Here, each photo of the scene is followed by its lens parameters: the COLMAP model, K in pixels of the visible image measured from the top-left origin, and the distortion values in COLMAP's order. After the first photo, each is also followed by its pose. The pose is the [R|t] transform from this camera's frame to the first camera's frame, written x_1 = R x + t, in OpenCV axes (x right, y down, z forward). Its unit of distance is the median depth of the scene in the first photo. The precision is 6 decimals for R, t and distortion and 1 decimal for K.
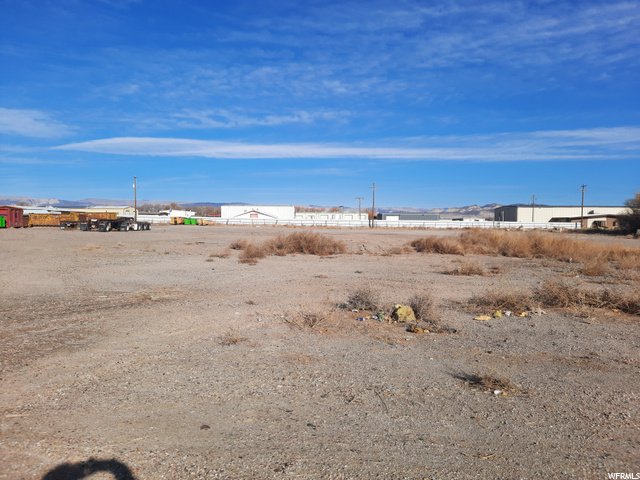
lens RADIAL K [[465.8, 0, 321.6], [0, 465.8, 242.8], [0, 0, 1]] dist [0.038732, -0.056178]
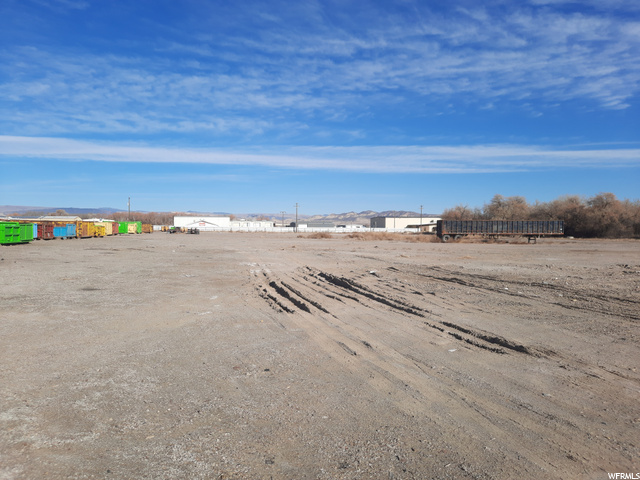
lens RADIAL K [[465.8, 0, 321.6], [0, 465.8, 242.8], [0, 0, 1]] dist [0.038732, -0.056178]
pose [[0.967985, -0.016890, 0.250438, -0.117553], [0.020684, 0.999708, -0.012523, 0.006791], [-0.250153, 0.017303, 0.968052, -0.060535]]
